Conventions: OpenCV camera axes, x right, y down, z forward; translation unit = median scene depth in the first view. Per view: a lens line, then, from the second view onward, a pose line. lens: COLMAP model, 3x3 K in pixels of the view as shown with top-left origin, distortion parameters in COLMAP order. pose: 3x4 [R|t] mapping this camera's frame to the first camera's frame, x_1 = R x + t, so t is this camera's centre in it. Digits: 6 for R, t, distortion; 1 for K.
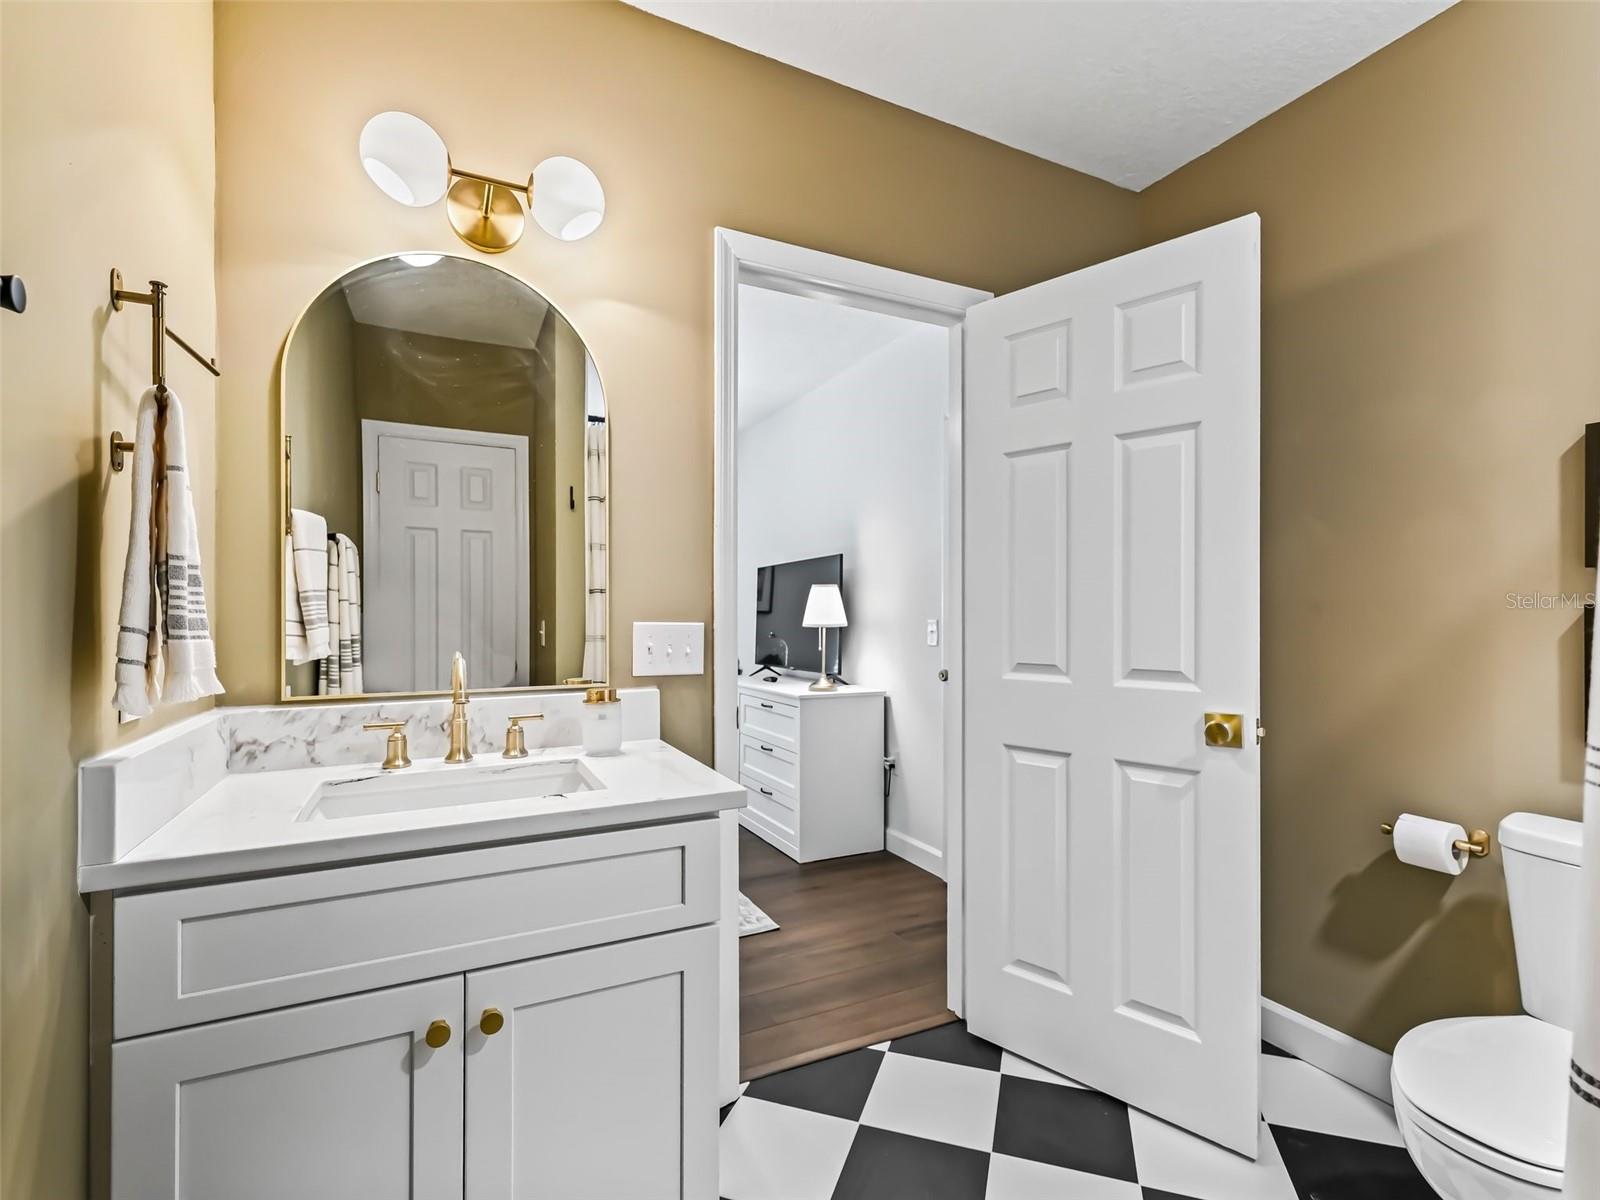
lens RADIAL K [[741.6, 0, 806.2], [0, 741.6, 600.8], [0, 0, 1]] dist [0.011994, -0.003023]
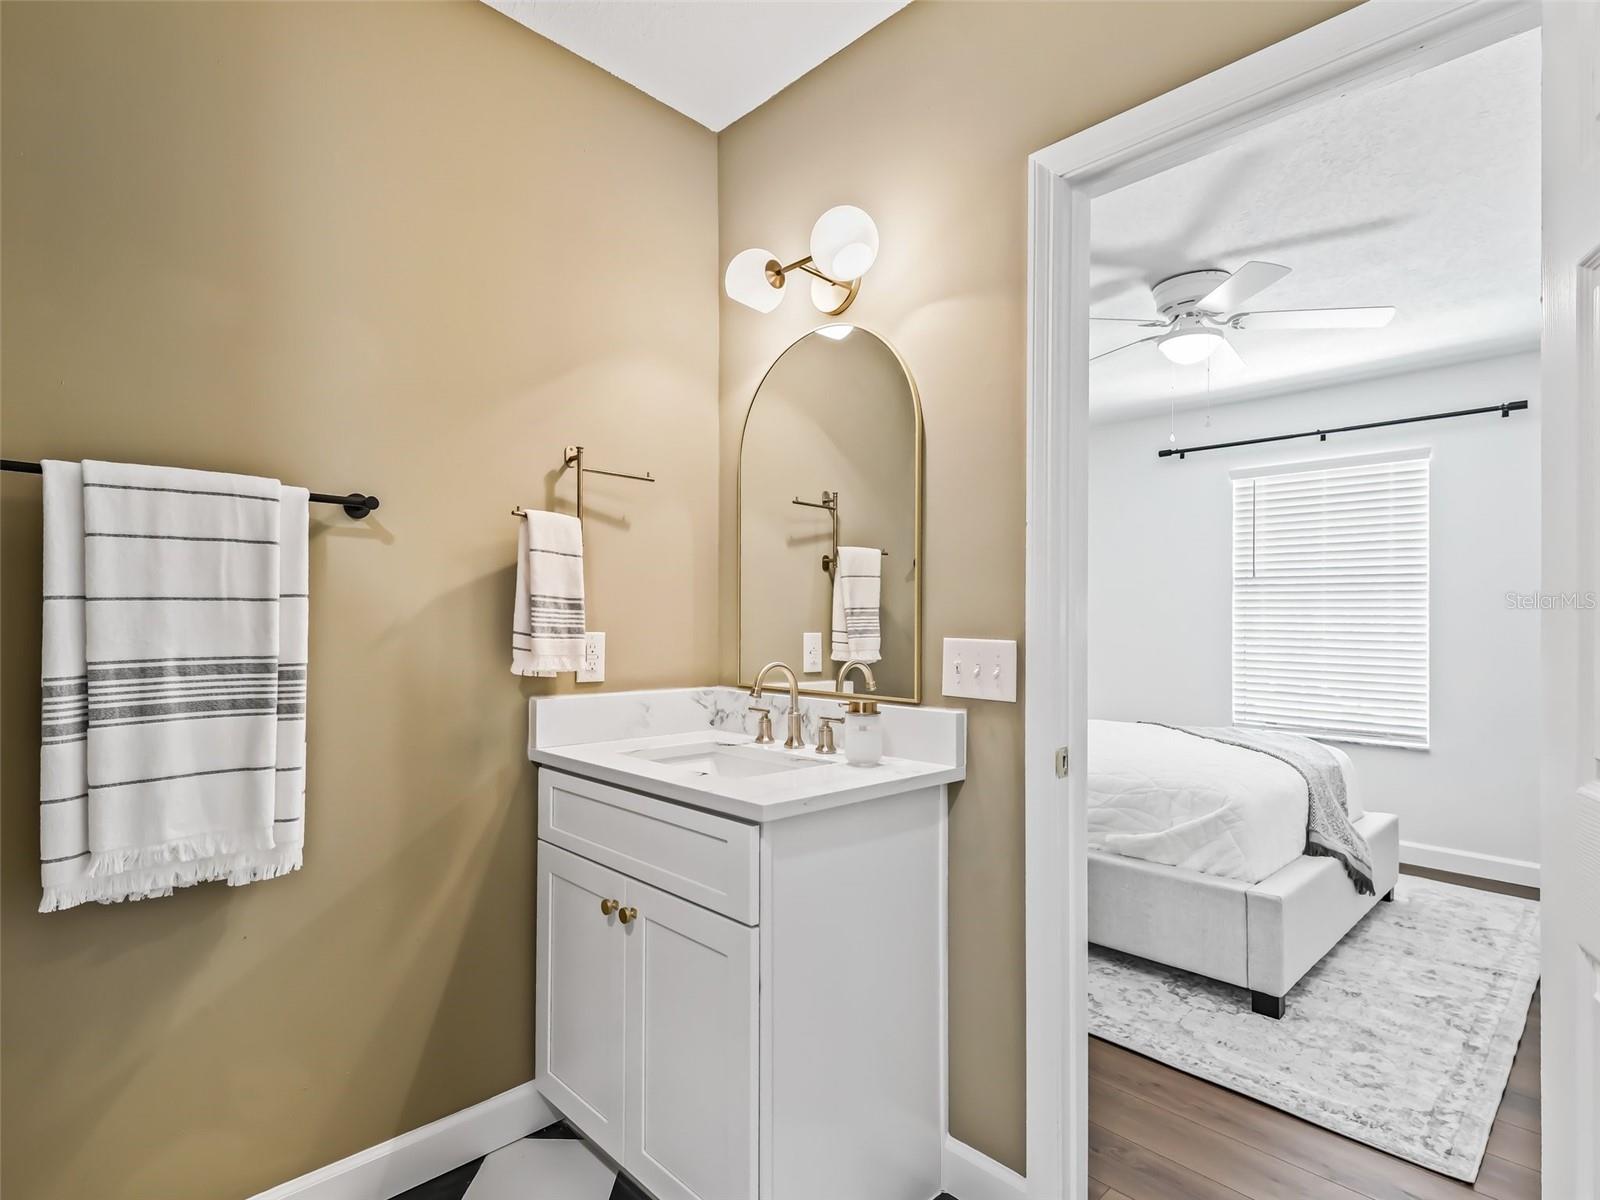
lens RADIAL K [[821.7, 0, 766.9], [0, 821.7, 608.5], [0, 0, 1]] dist [0.003312, -0.000291]
pose [[0.278634, -0.010993, -0.960335, 0.701764], [0.008082, 0.999926, -0.009102, -0.000107], [0.960364, -0.005225, 0.278702, 0.498061]]
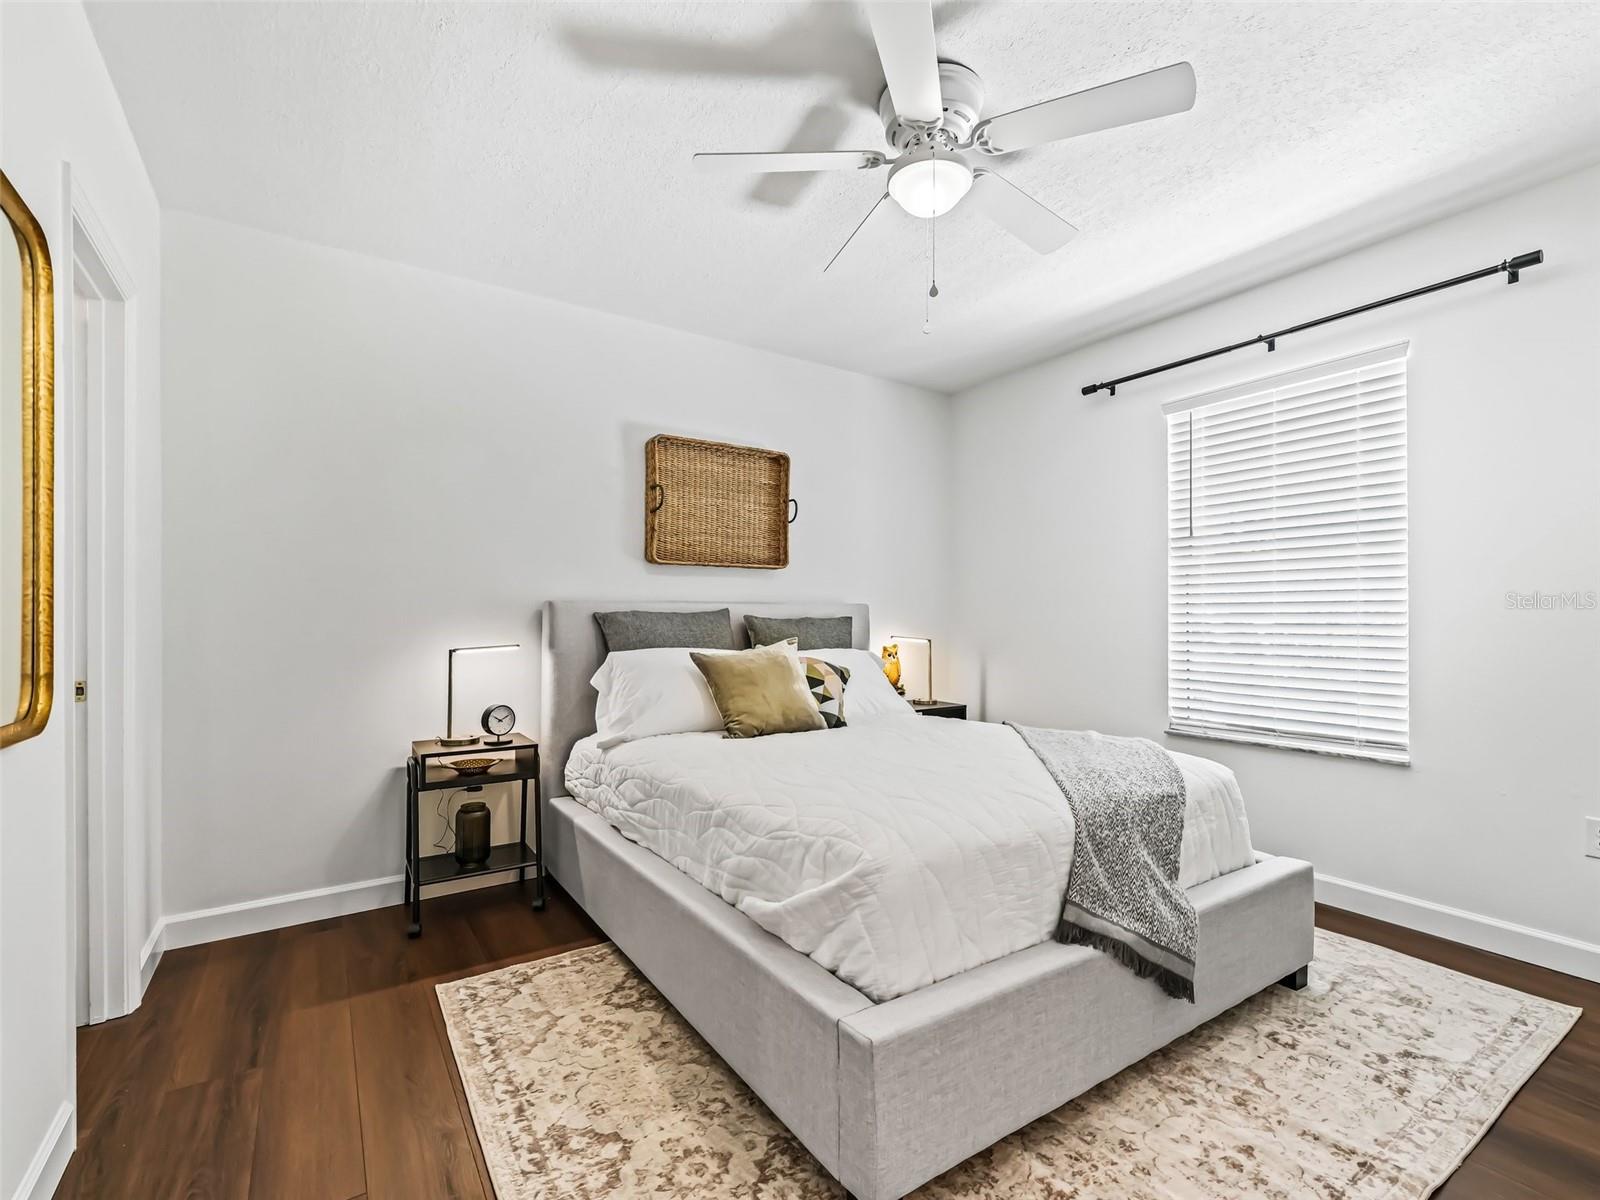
lens RADIAL K [[741.6, 0, 812.5], [0, 741.6, 610.8], [0, 0, 1]] dist [0.011994, -0.003023]
pose [[0.126543, -0.005948, -0.991943, 0.294364], [0.025112, 0.999681, -0.002791, 0.063562], [0.991643, -0.024557, 0.126652, 1.669284]]
